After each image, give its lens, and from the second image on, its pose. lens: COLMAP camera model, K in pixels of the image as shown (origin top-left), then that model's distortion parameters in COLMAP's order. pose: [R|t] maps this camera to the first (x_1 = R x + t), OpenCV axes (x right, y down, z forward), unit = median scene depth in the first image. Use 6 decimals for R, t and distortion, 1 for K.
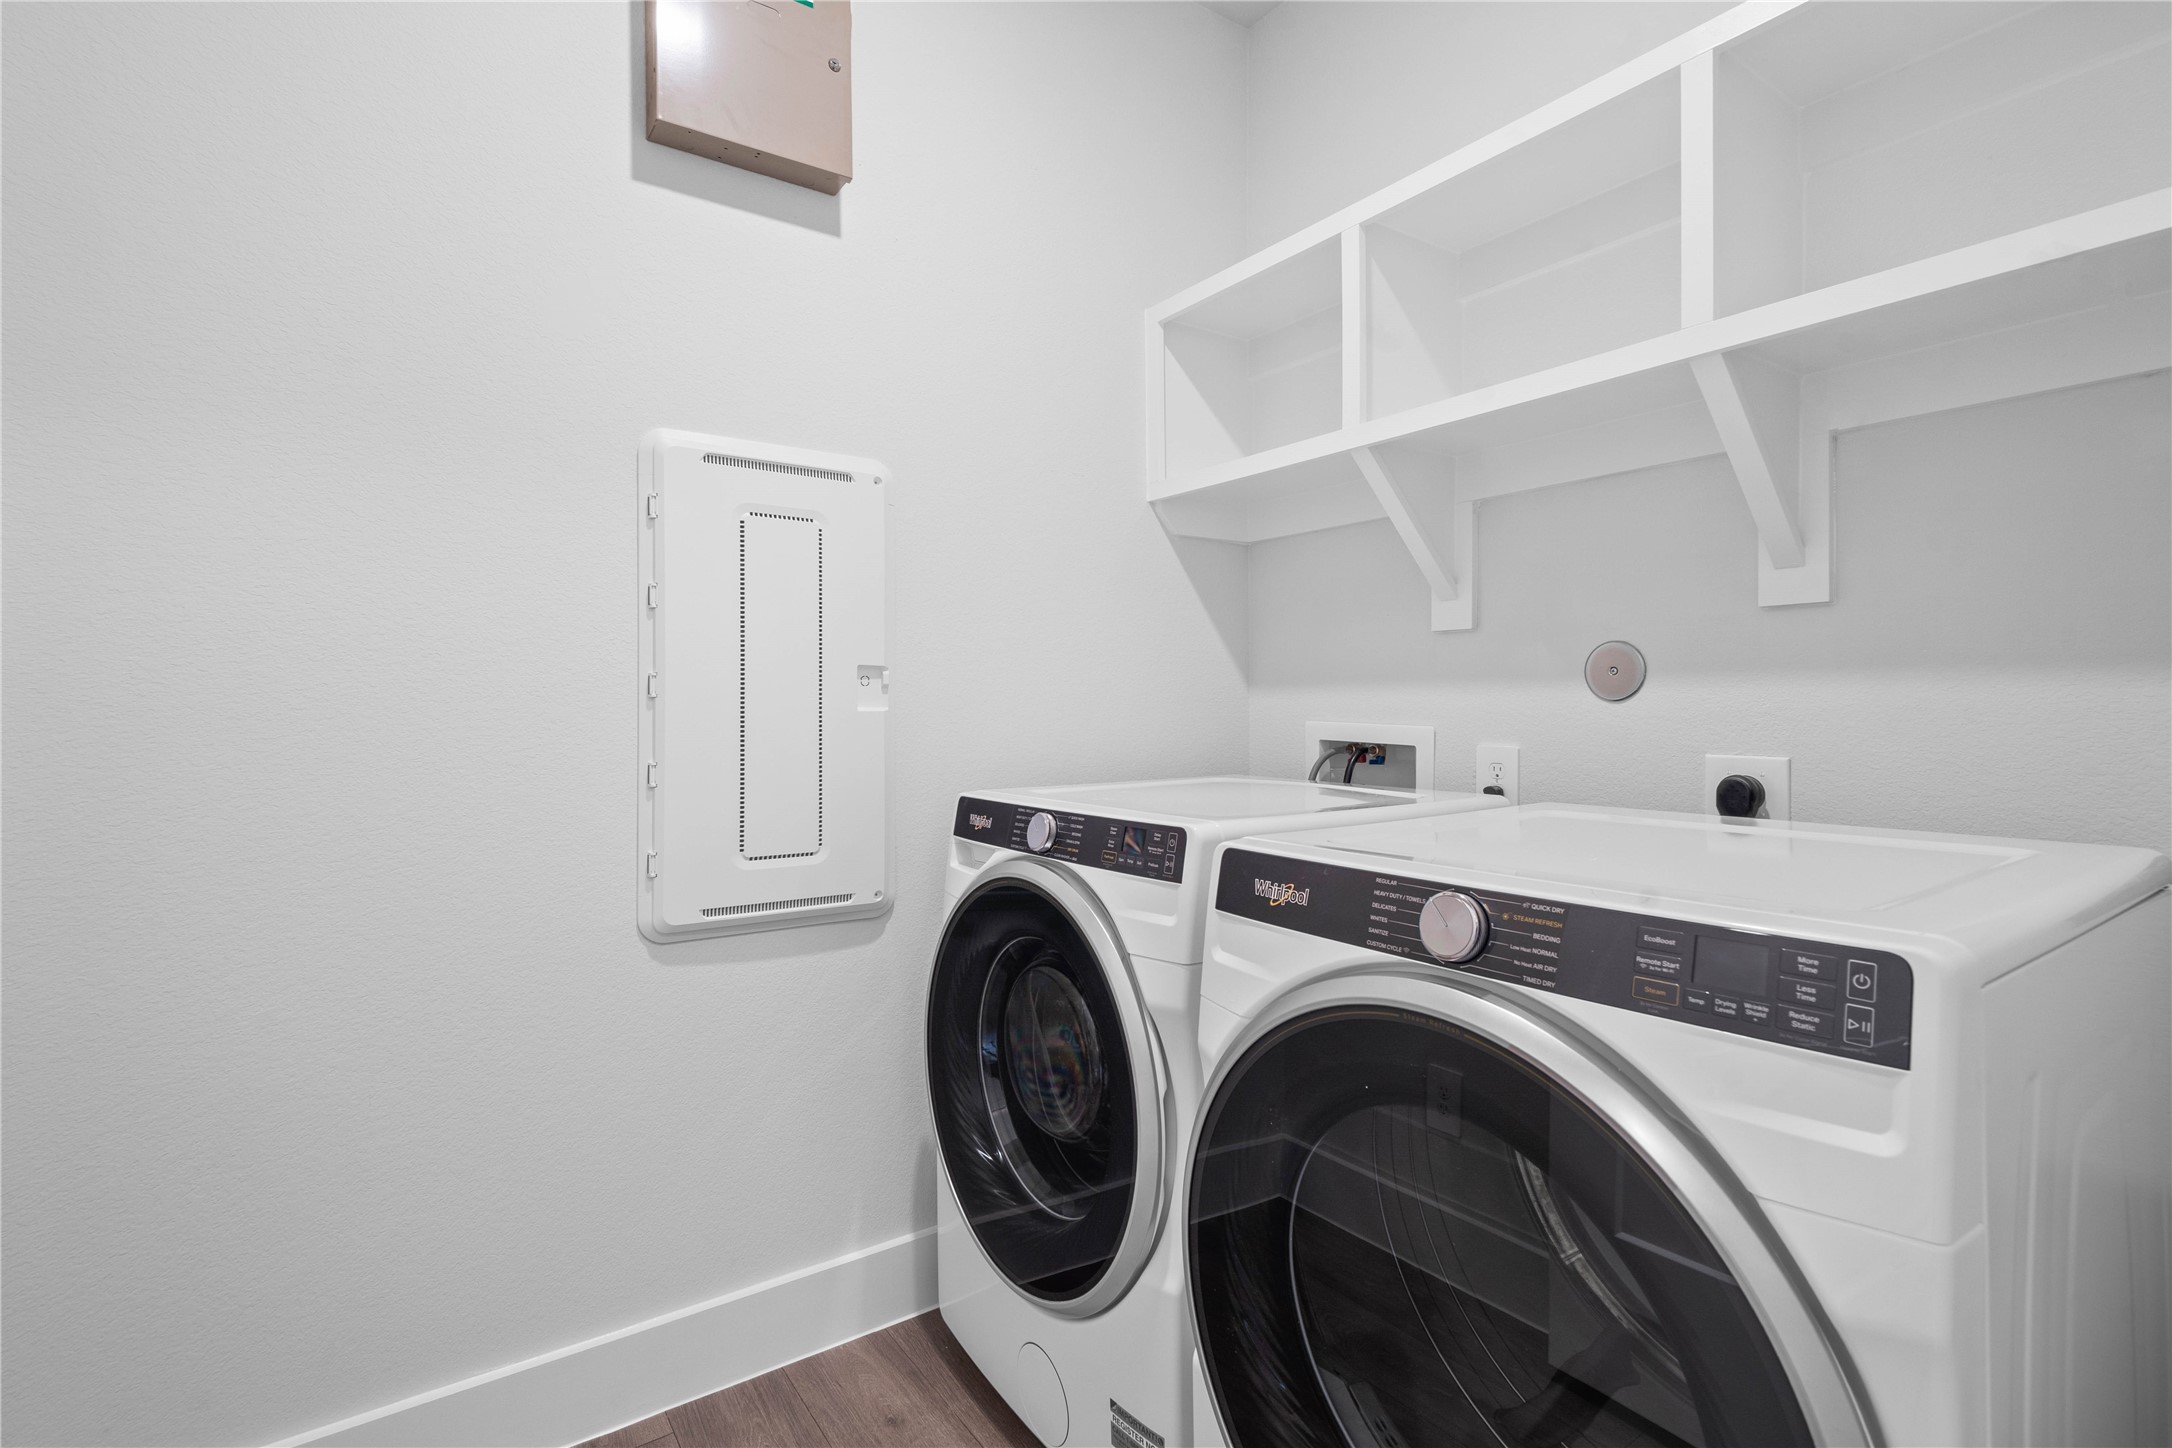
lens RADIAL K [[1022.6, 0, 1086.0], [0, 1022.6, 724.0], [0, 0, 1]] dist [0.007893, -0.000635]
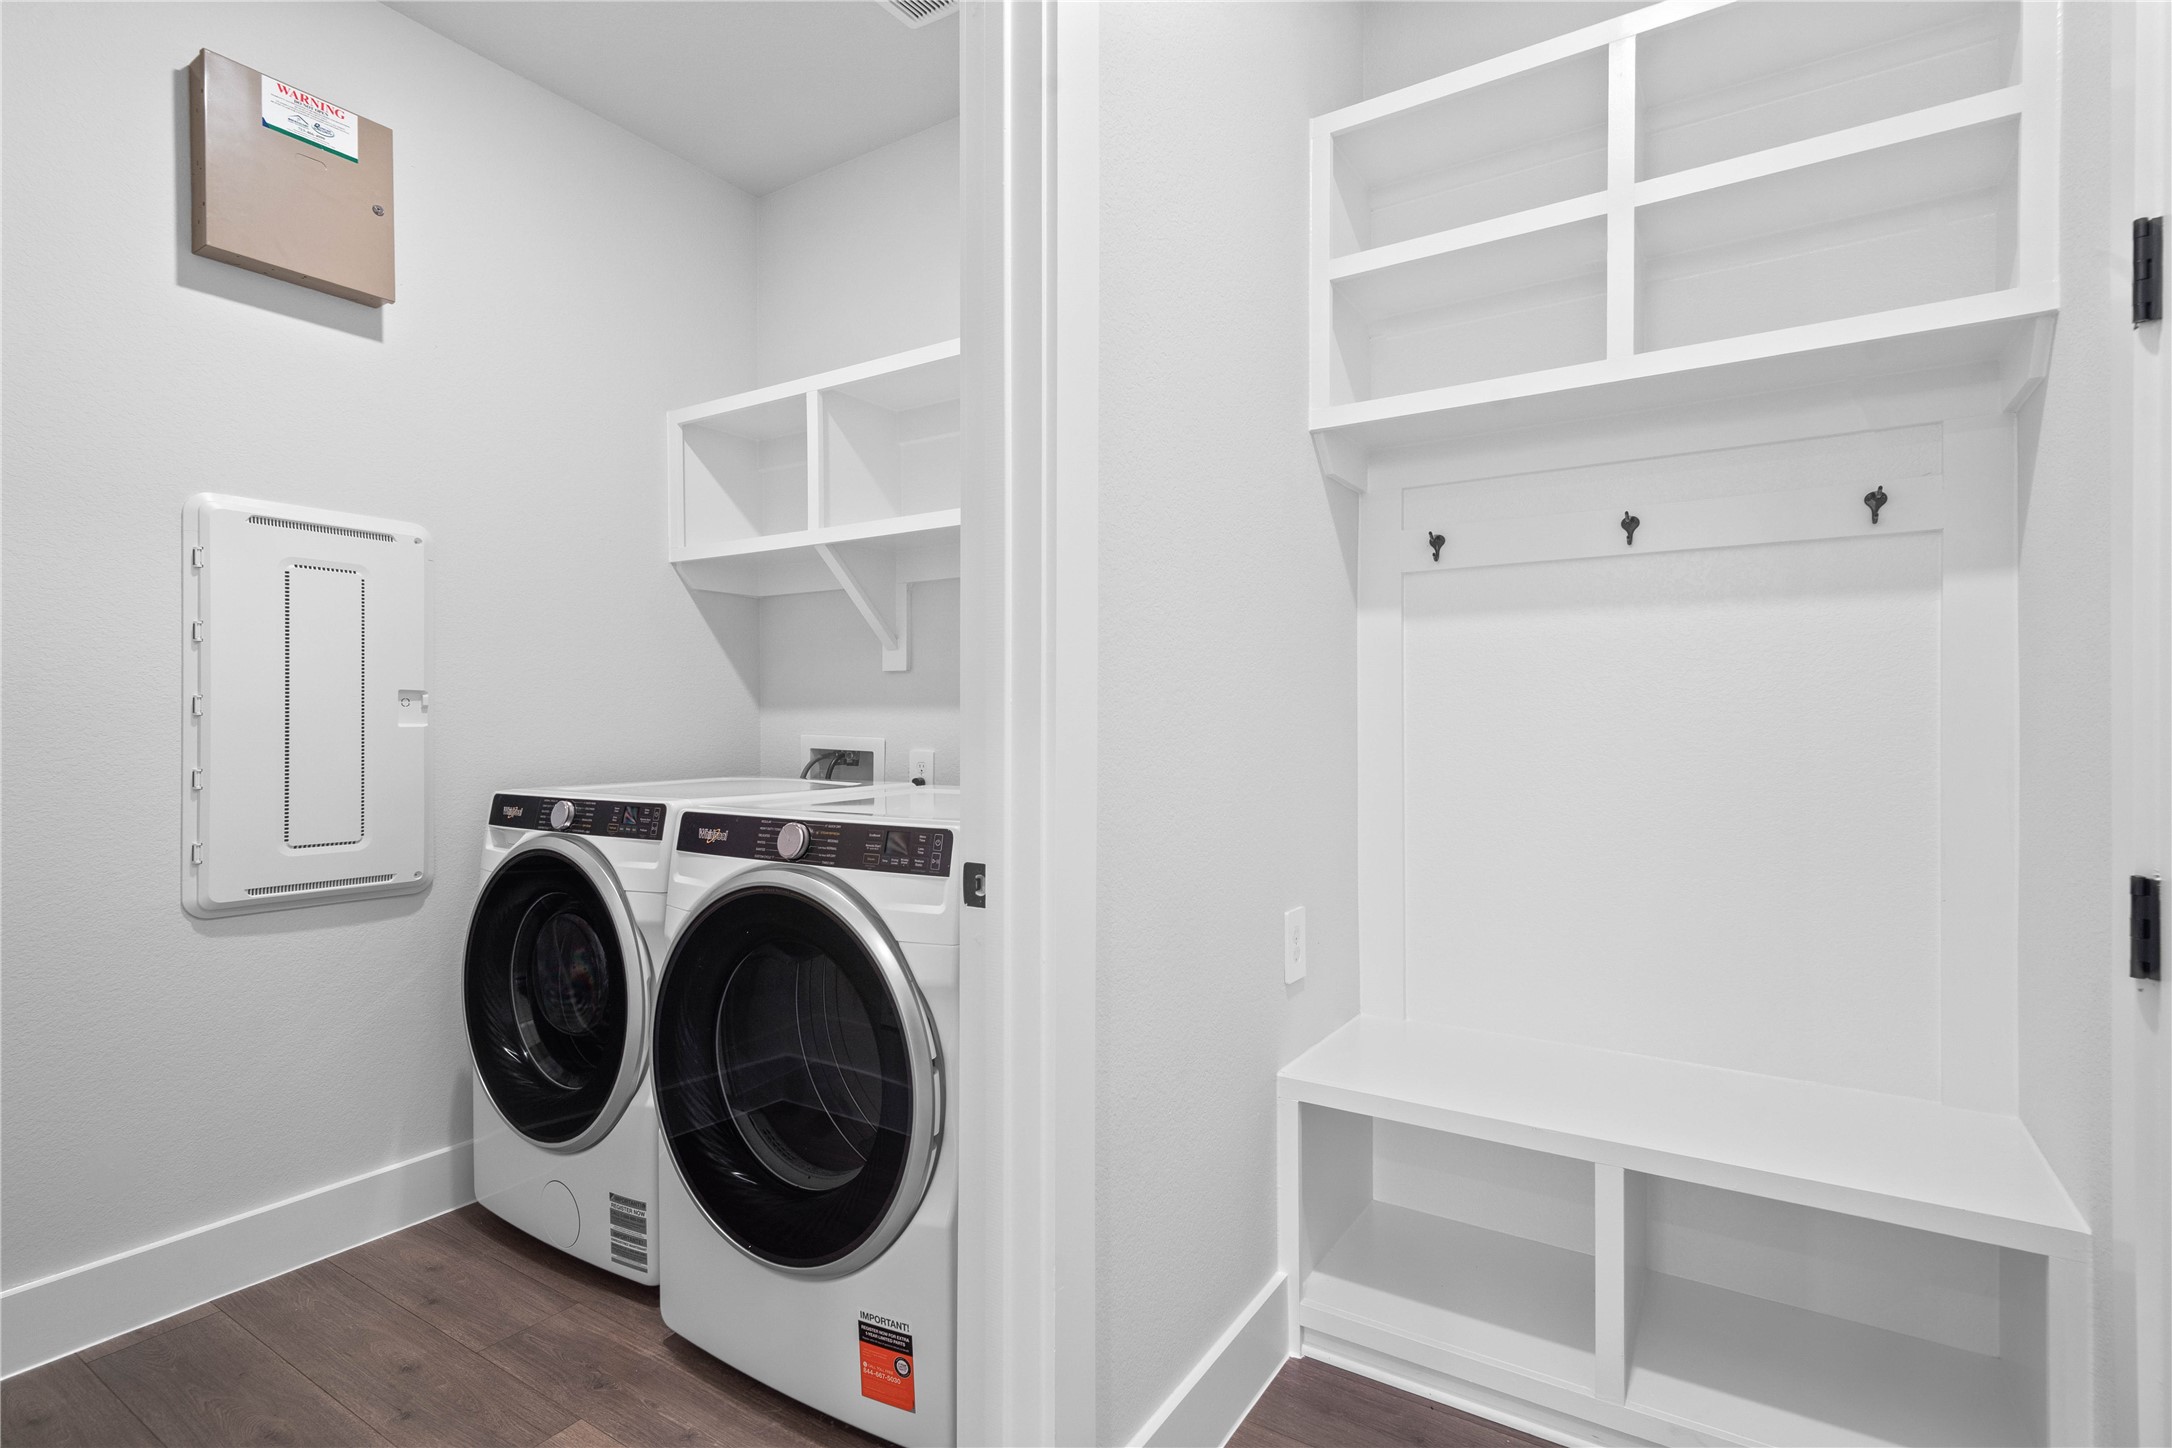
lens RADIAL K [[974.5, 0, 1095.2], [0, 974.5, 728.1], [0, 0, 1]] dist [0.003557, -0.001107]
pose [[0.913695, -0.000280, 0.406401, 0.074160], [0.005359, 0.999921, -0.011359, 0.007550], [-0.406365, 0.012557, 0.913624, -0.465707]]
